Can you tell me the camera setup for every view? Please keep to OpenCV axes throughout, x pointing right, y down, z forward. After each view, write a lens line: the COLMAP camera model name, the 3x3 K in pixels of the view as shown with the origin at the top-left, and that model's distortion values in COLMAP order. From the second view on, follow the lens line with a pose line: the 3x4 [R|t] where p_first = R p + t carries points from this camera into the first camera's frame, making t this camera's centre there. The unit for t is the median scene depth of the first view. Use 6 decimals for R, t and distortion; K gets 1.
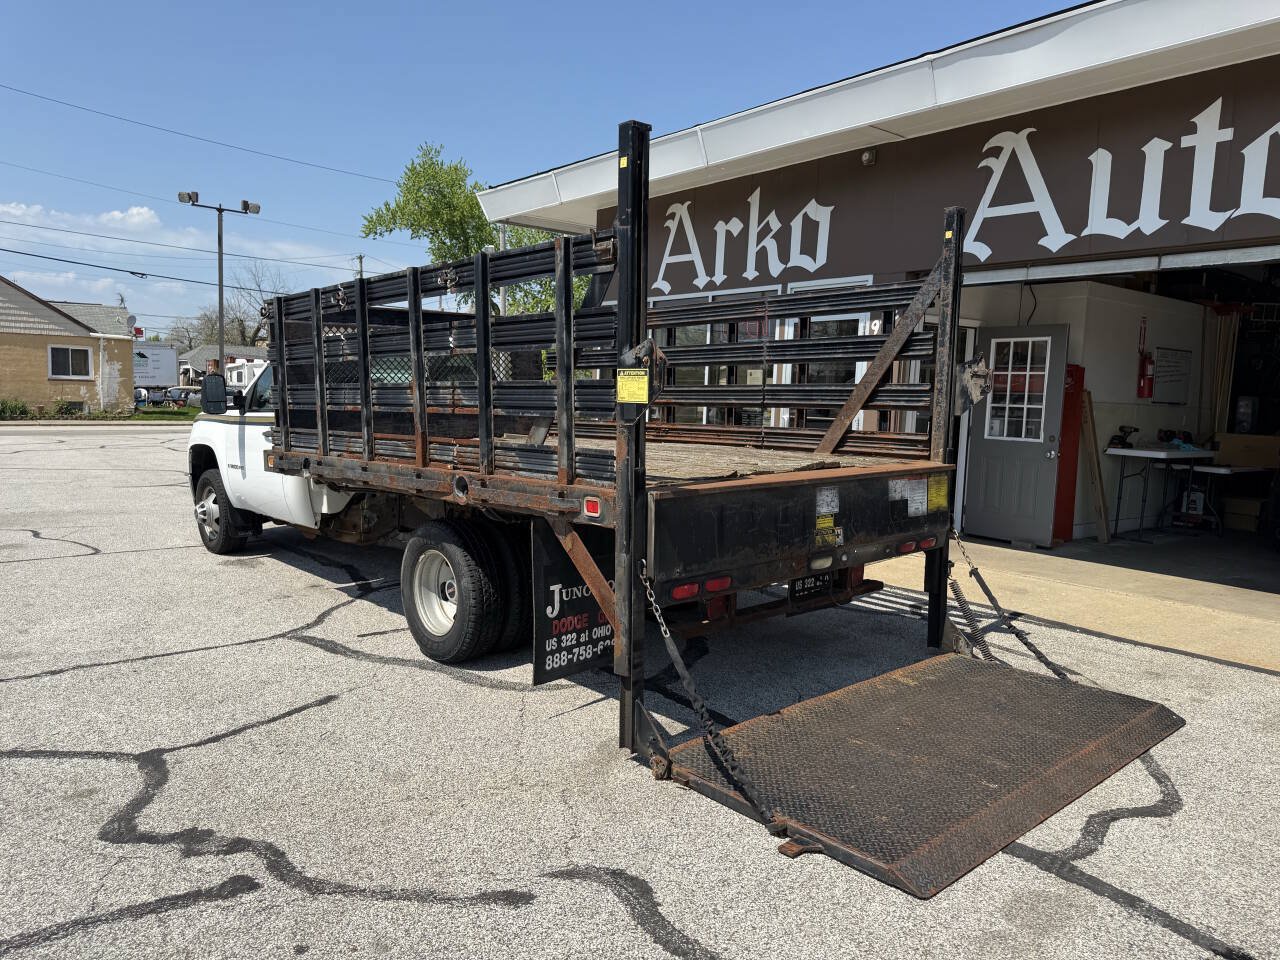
lens RADIAL K [[897.3, 0, 640.9], [0, 897.3, 495.4], [0, 0, 1]] dist [0.064446, -0.089685]
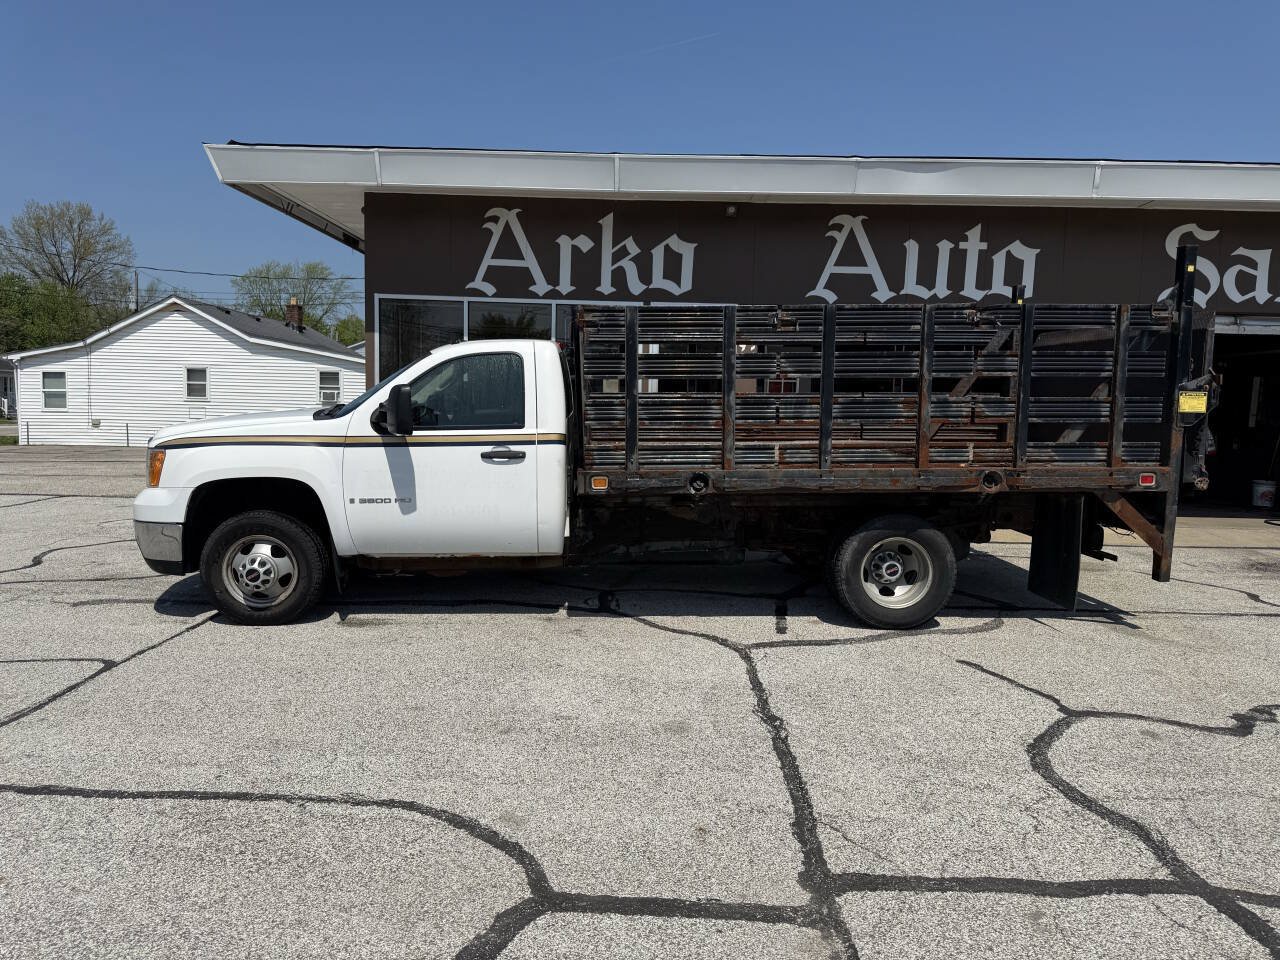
lens RADIAL K [[895.4, 0, 640.6], [0, 895.4, 484.1], [0, 0, 1]] dist [0.120678, -0.182985]
pose [[0.636429, -0.086454, 0.766475, -1.071698], [0.085085, 0.995503, 0.041637, -0.069726], [-0.766628, 0.038717, 0.640923, 0.382819]]
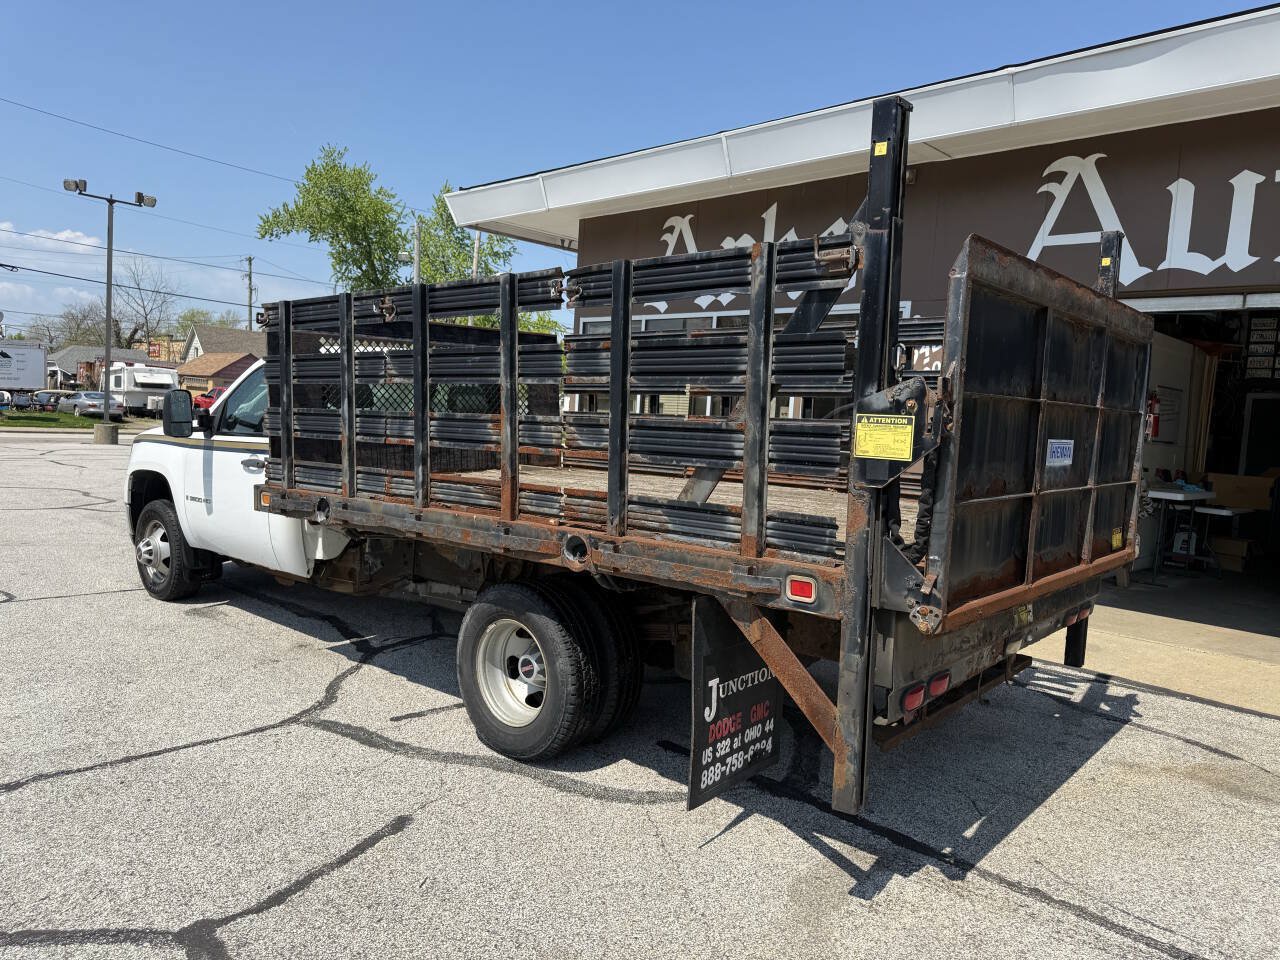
lens RADIAL K [[899.4, 0, 636.9], [0, 899.4, 491.0], [0, 0, 1]] dist [0.045081, -0.052888]
pose [[0.993127, 0.014806, 0.116101, -0.167179], [-0.012231, 0.999664, -0.022866, -0.030195], [-0.116400, 0.021289, 0.992974, 0.140845]]
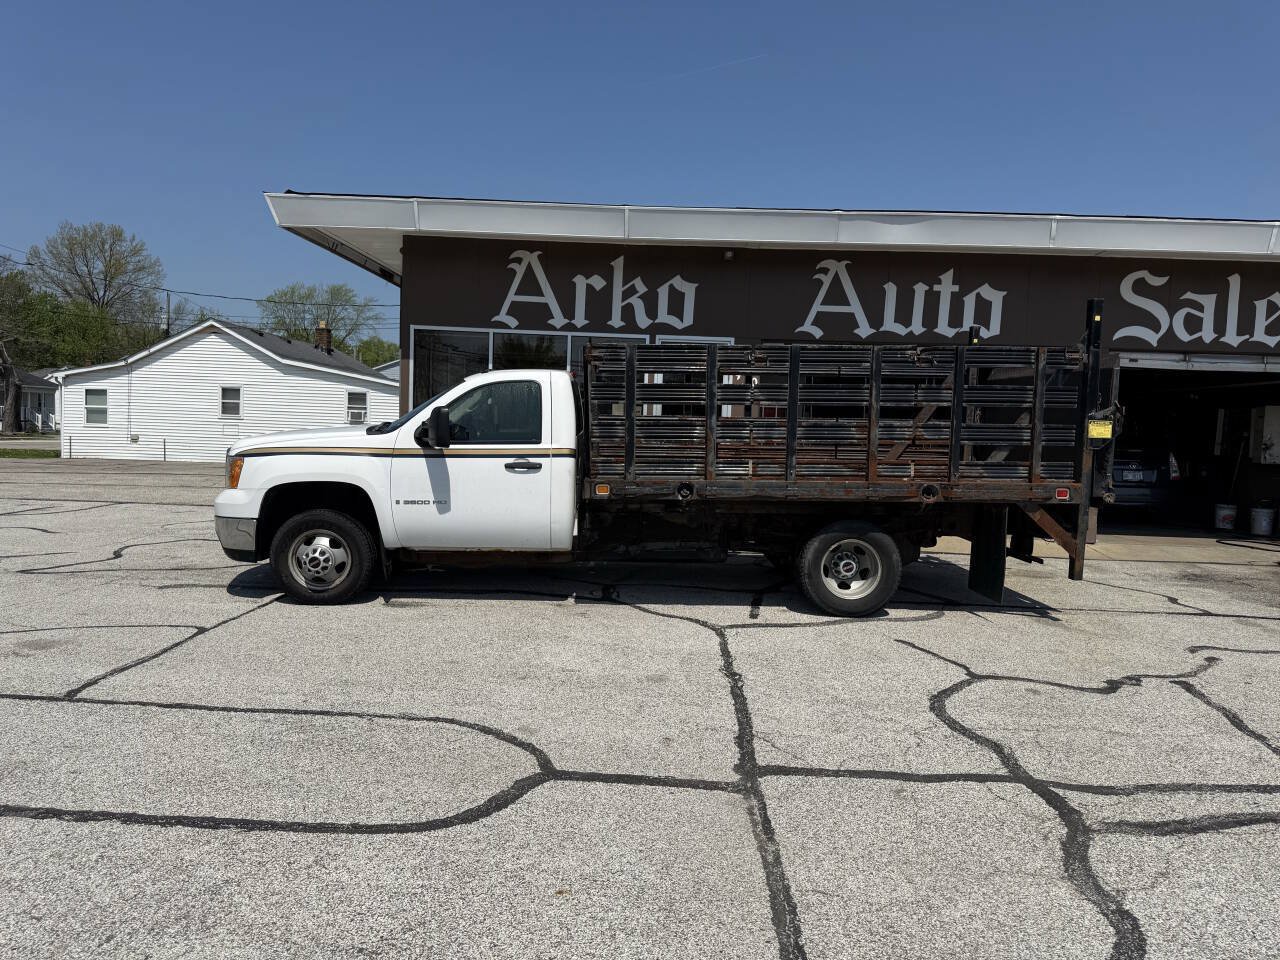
lens RADIAL K [[895.1, 0, 644.0], [0, 895.1, 483.0], [0, 0, 1]] dist [0.159994, -0.296747]
pose [[0.648161, -0.056952, 0.759371, -1.200107], [0.071452, 0.997348, 0.013813, -0.056323], [-0.758144, 0.045305, 0.650511, 0.245993]]
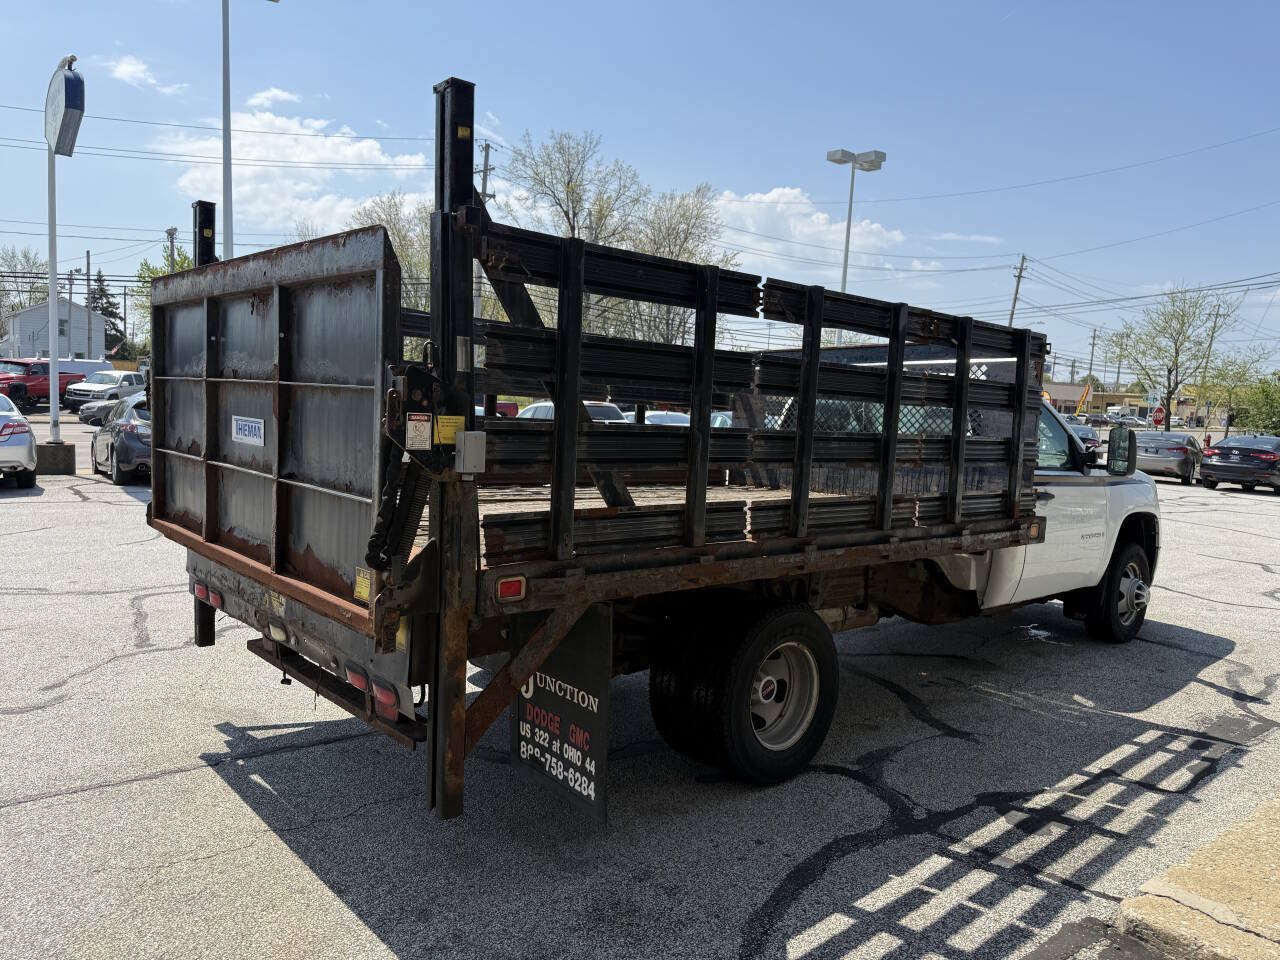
lens RADIAL K [[906.0, 0, 624.2], [0, 906.0, 483.2], [0, 0, 1]] dist [0.048655, -0.068650]
pose [[-0.016624, 0.071397, -0.997309, 0.694496], [-0.158680, 0.984618, 0.073133, -0.114233], [0.987190, 0.159469, -0.005039, 0.887994]]
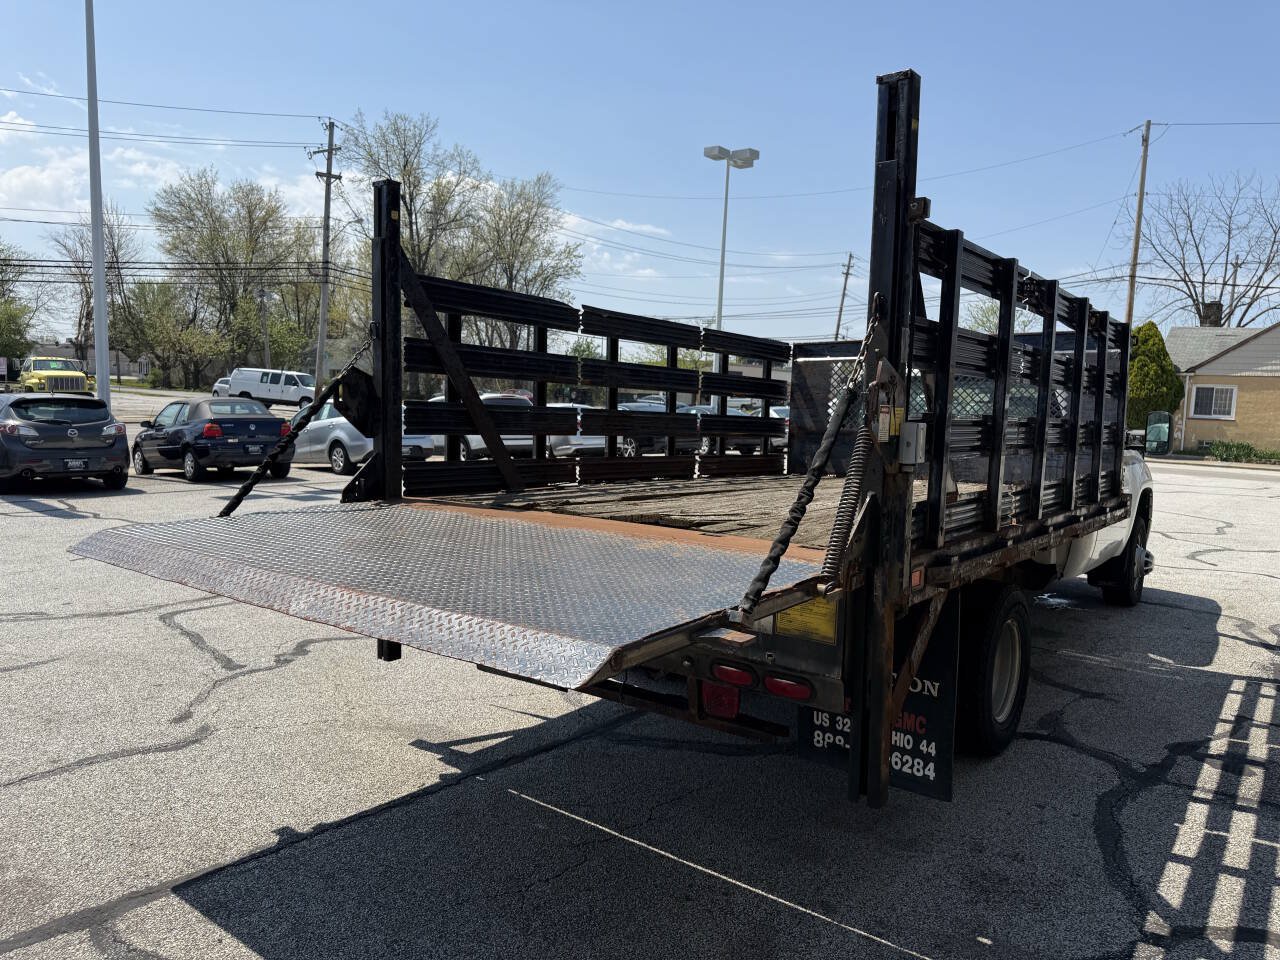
lens RADIAL K [[913.8, 0, 638.7], [0, 913.8, 485.0], [0, 0, 1]] dist [0.025634, -0.032539]
pose [[0.181919, 0.079119, -0.980125, 0.672387], [-0.143412, 0.988235, 0.053155, -0.071557], [0.972799, 0.130892, 0.191125, 0.611933]]
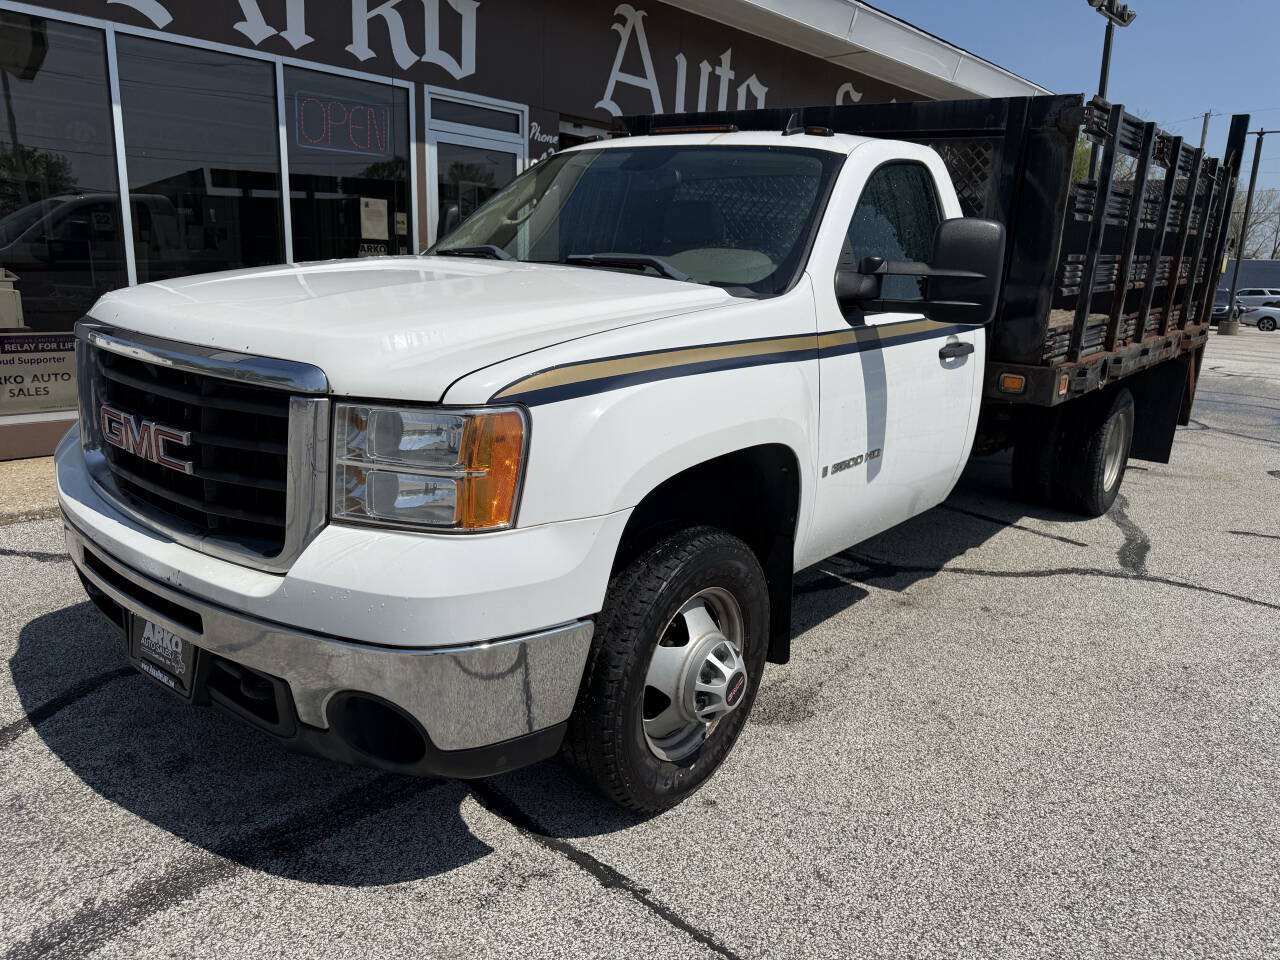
lens RADIAL K [[913.8, 0, 638.7], [0, 913.8, 485.0], [0, 0, 1]] dist [0.025634, -0.032539]
pose [[-0.152594, -0.264052, 0.952361, -0.956546], [0.072393, 0.958071, 0.277235, -0.161619], [-0.985634, 0.111249, -0.127080, 1.351648]]
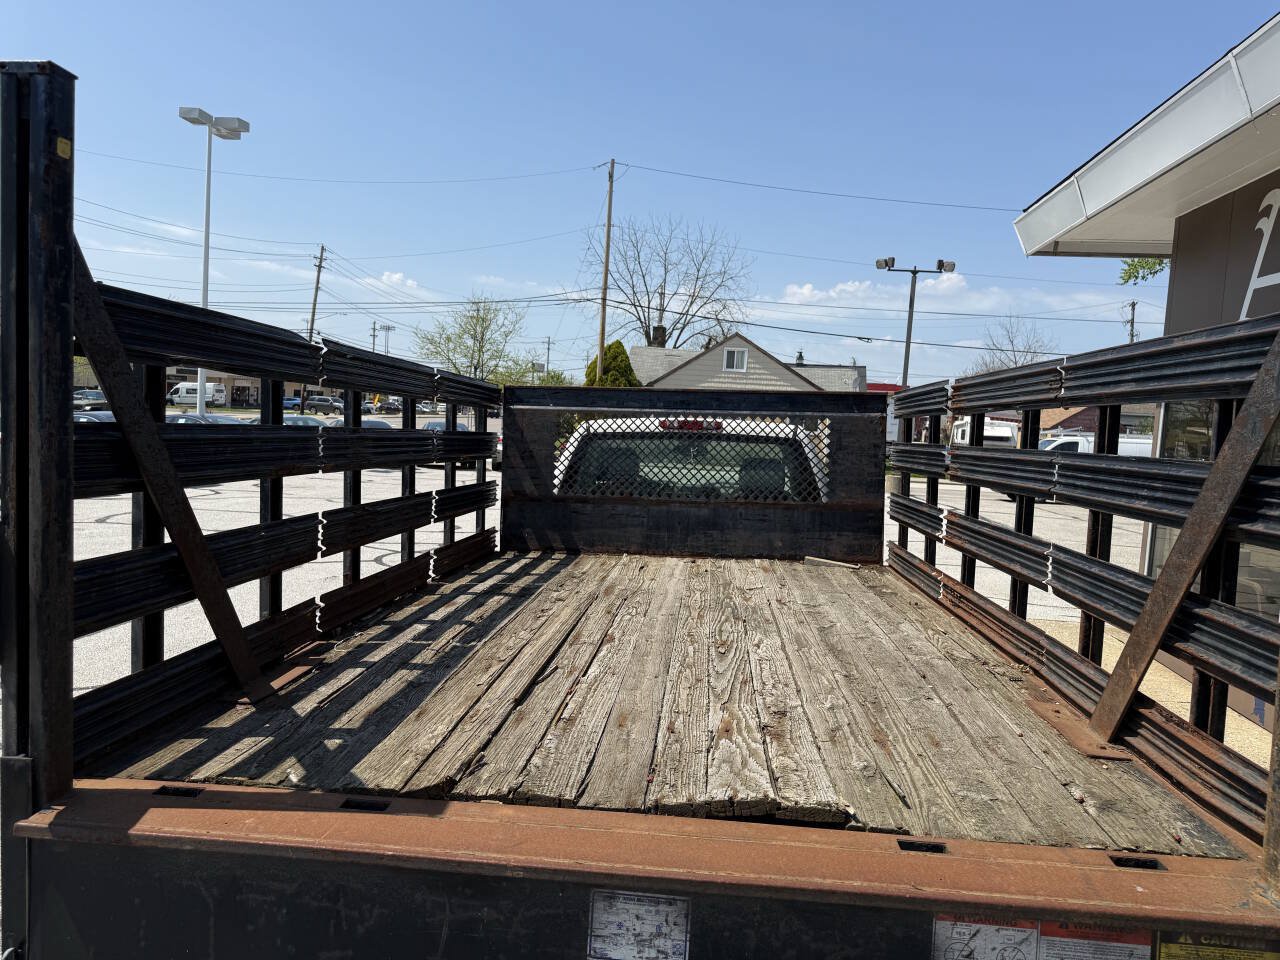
lens RADIAL K [[895.1, 0, 644.0], [0, 895.1, 483.0], [0, 0, 1]] dist [0.159994, -0.296747]
pose [[0.687076, 0.063839, -0.723776, 0.318457], [-0.115516, 0.993060, -0.022068, -0.113862], [0.717344, 0.098770, 0.689682, 0.496375]]
